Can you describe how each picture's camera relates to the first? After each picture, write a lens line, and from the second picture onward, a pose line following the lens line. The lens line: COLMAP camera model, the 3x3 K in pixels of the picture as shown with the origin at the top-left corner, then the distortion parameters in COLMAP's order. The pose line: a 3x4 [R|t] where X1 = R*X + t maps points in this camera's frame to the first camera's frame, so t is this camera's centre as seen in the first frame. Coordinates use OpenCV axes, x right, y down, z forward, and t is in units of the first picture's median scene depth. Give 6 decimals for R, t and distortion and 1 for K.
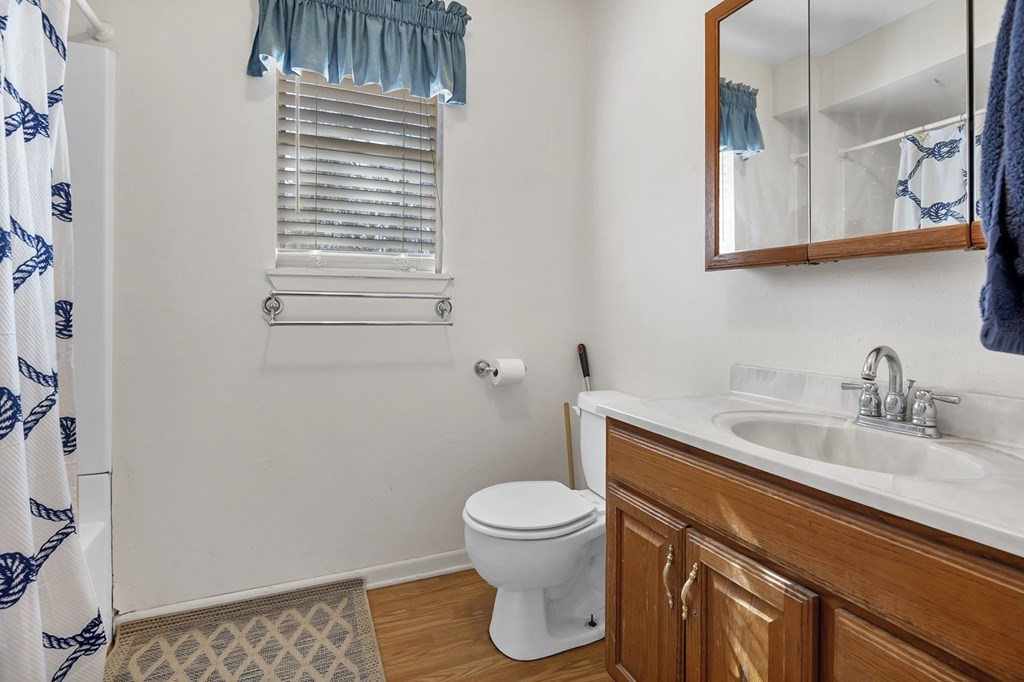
lens RADIAL K [[479.3, 0, 517.3], [0, 479.3, 316.0], [0, 0, 1]] dist [-0.017471, 0.001205]
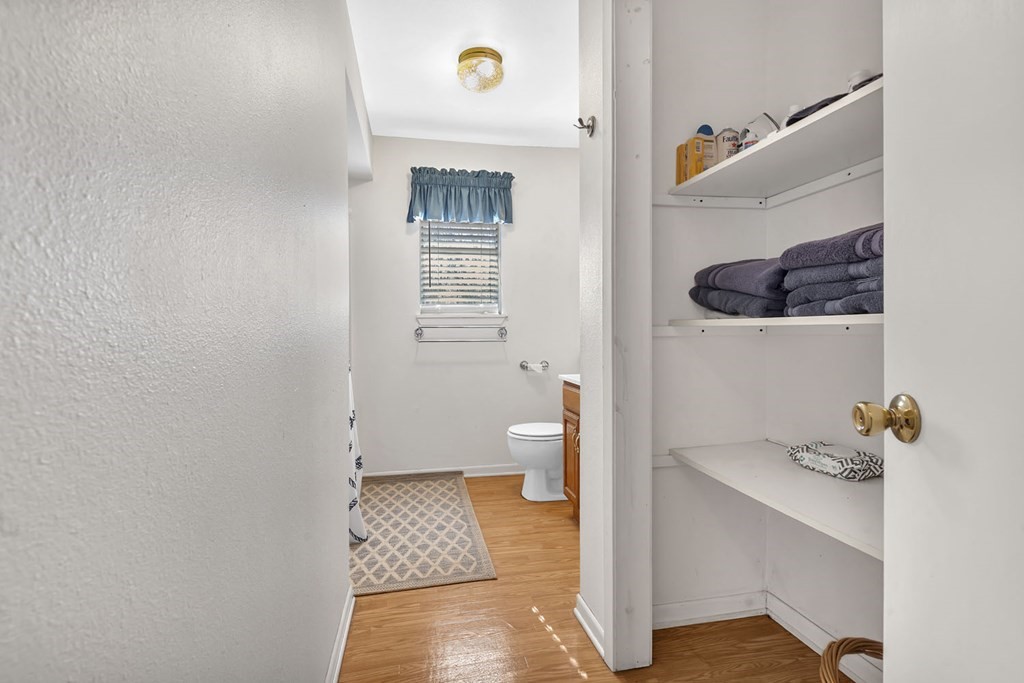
lens RADIAL K [[479.3, 0, 509.6], [0, 479.3, 339.3], [0, 0, 1]] dist [-0.017471, 0.001205]
pose [[0.973837, -0.008566, -0.227088, 0.325582], [0.008580, 0.999963, -0.000927, 0.012754], [0.227087, -0.001046, 0.973874, -0.894381]]
